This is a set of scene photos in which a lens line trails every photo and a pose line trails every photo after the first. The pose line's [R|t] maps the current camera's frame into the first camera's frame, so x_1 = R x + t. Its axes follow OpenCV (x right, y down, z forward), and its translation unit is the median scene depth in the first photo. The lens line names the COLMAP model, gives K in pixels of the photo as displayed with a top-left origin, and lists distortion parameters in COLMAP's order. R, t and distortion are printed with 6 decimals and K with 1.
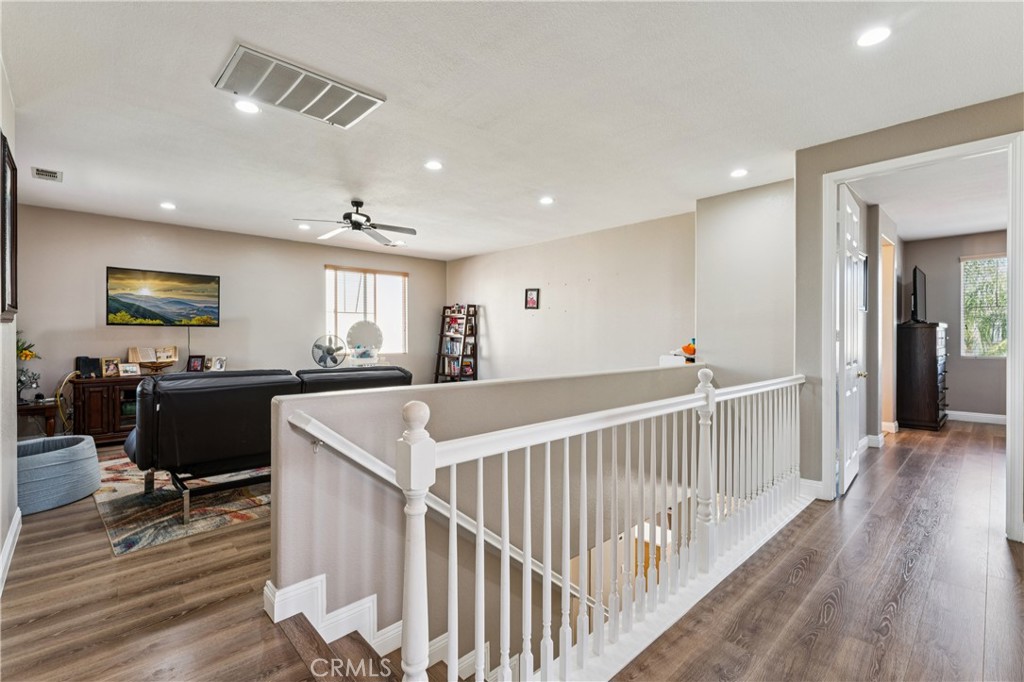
lens RADIAL K [[464.4, 0, 512.0], [0, 464.4, 341.0], [0, 0, 1]] dist [-0.000091, -0.000053]
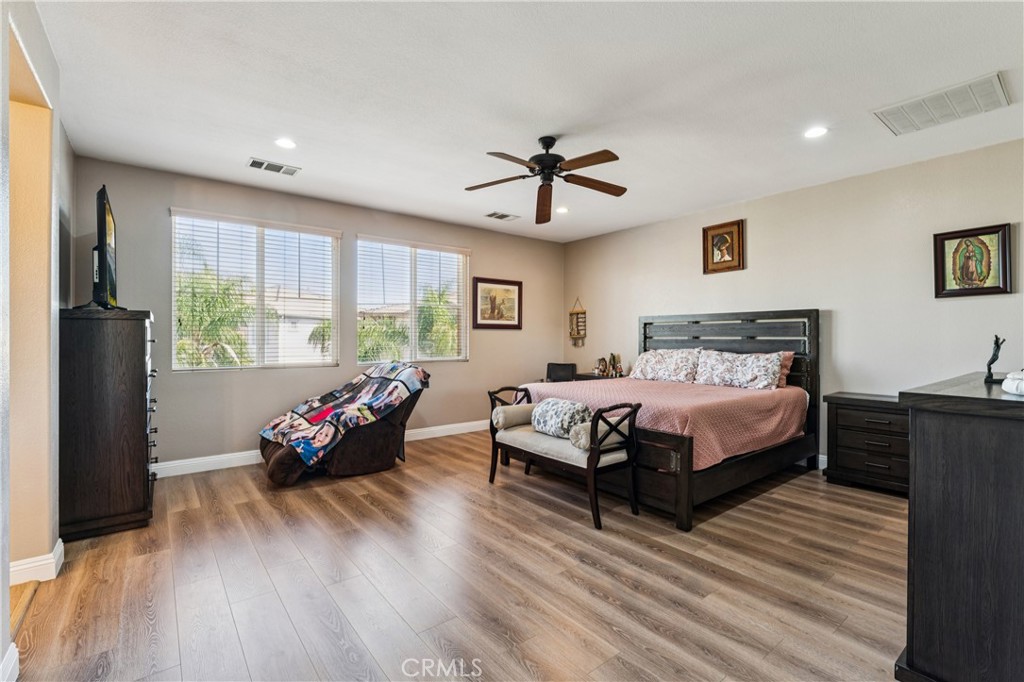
lens RADIAL K [[457.3, 0, 512.0], [0, 457.3, 341.0], [0, 0, 1]] dist [0.000162, -0.000022]
pose [[0.095884, 0.002377, 0.995390, 0.444933], [0.003124, 0.999992, -0.002689, -0.003989], [-0.995388, 0.003367, 0.095876, 0.539399]]
